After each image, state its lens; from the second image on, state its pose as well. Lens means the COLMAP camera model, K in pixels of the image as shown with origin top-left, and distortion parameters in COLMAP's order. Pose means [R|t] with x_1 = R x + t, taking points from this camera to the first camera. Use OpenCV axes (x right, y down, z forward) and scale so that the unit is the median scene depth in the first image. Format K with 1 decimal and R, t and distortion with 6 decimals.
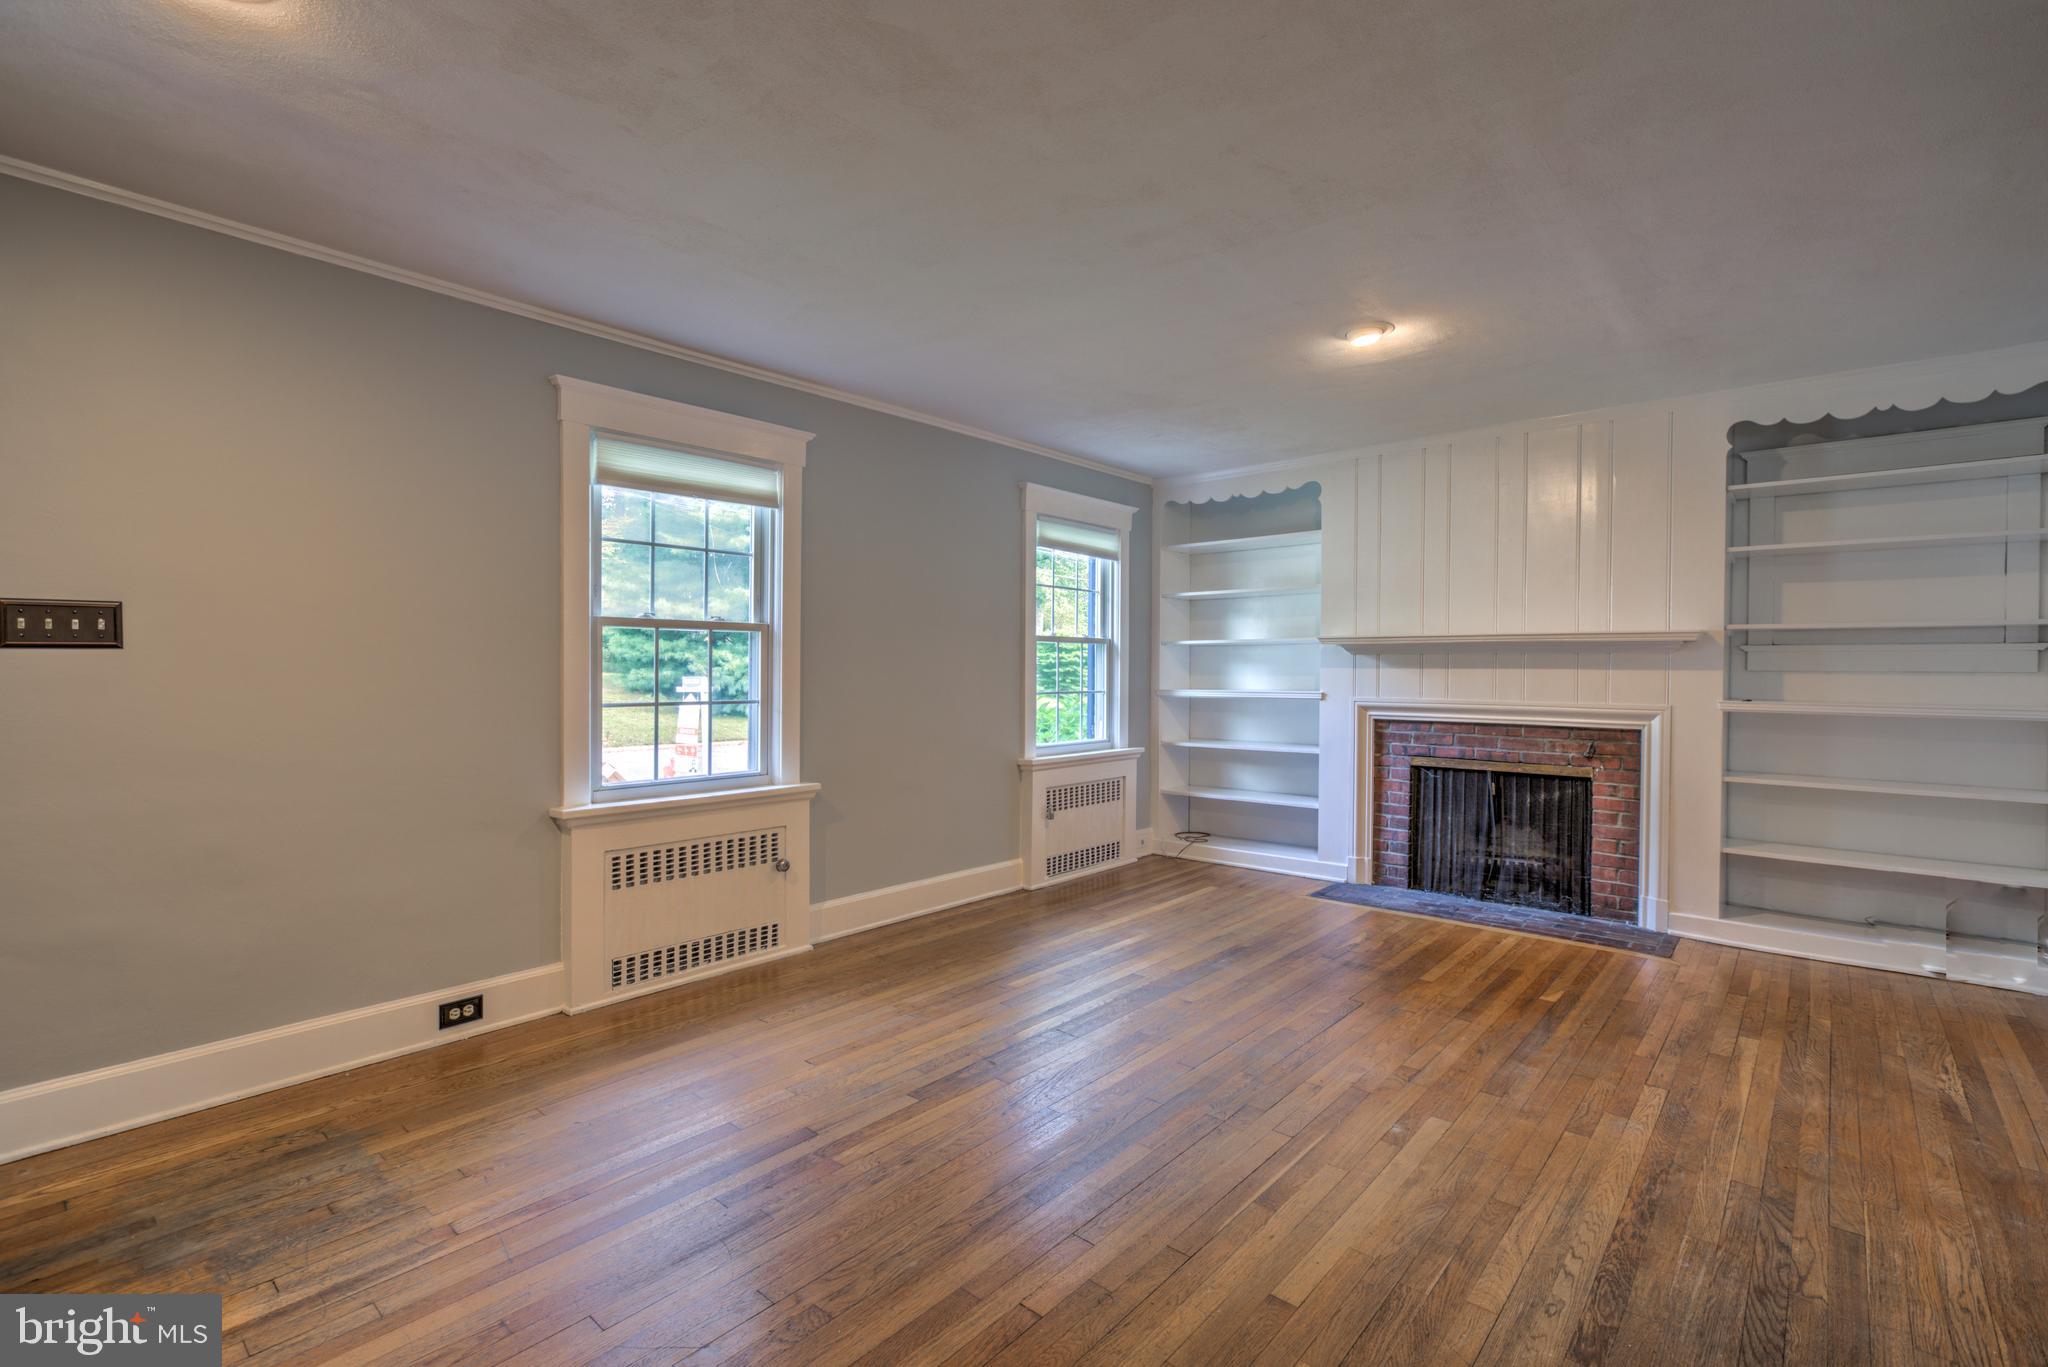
lens RADIAL K [[918.3, 0, 1045.7], [0, 918.3, 676.1], [0, 0, 1]] dist [-0.007874, 0.002773]
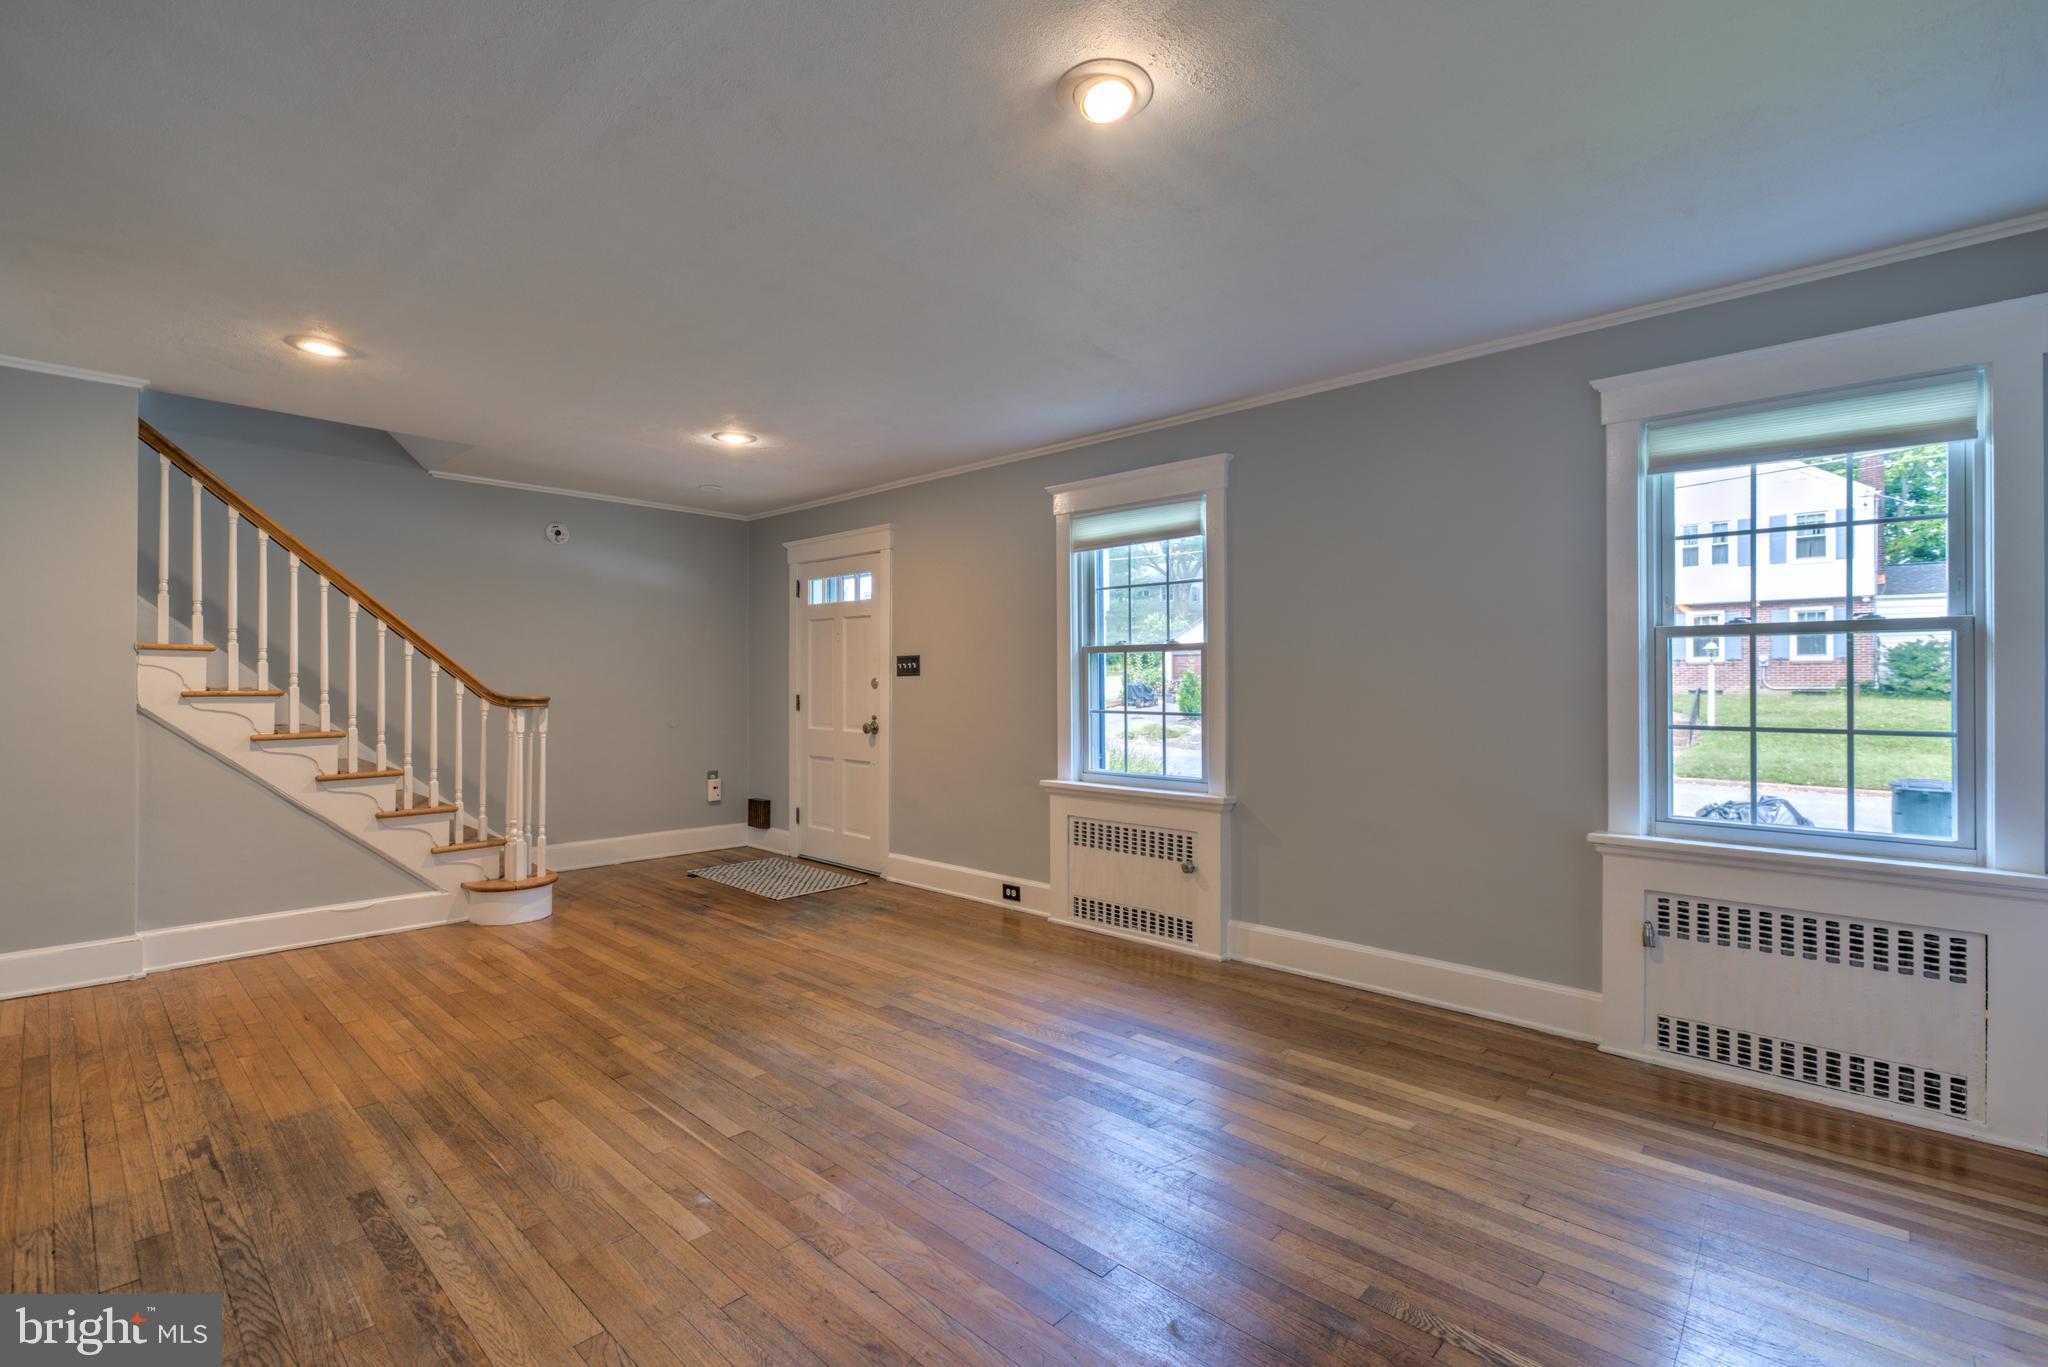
lens RADIAL K [[918.3, 0, 1016.8], [0, 918.3, 680.3], [0, 0, 1]] dist [-0.007874, 0.002773]
pose [[-0.047700, -0.008502, -0.998826, 0.757841], [-0.009682, 0.999921, -0.008049, -0.001838], [0.998815, 0.009287, -0.047779, 0.807964]]
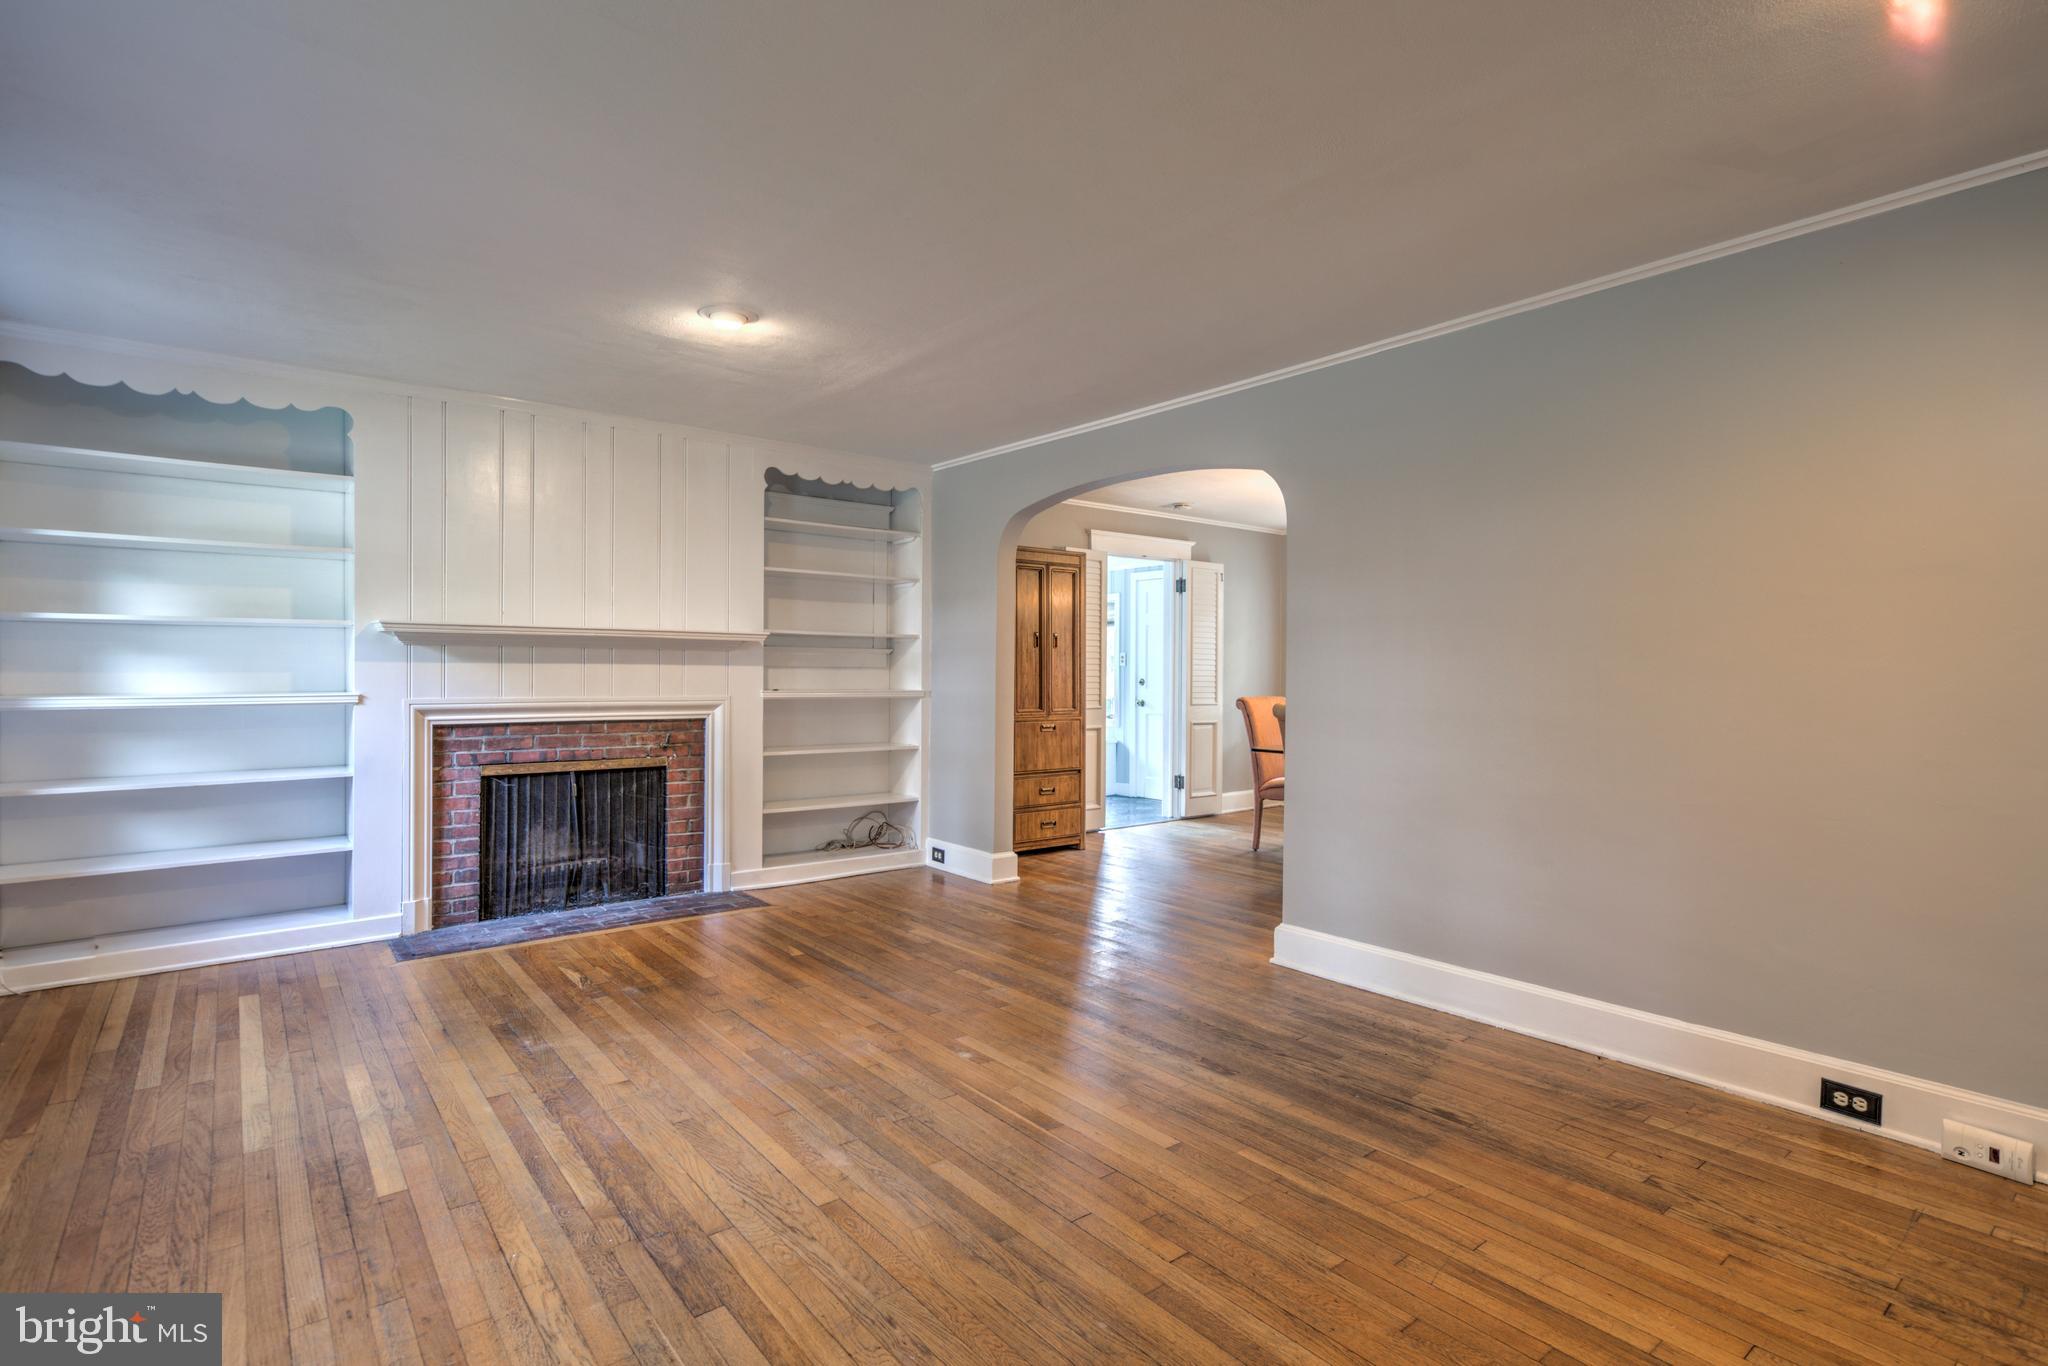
lens RADIAL K [[993.6, 0, 1023.4], [0, 993.6, 672.6], [0, 0, 1]] dist [-0.002395, 0.001381]
pose [[0.184302, -0.004838, 0.982858, -0.520120], [0.001794, 0.999988, 0.004586, -0.003281], [-0.982868, 0.000918, 0.184309, 0.416015]]
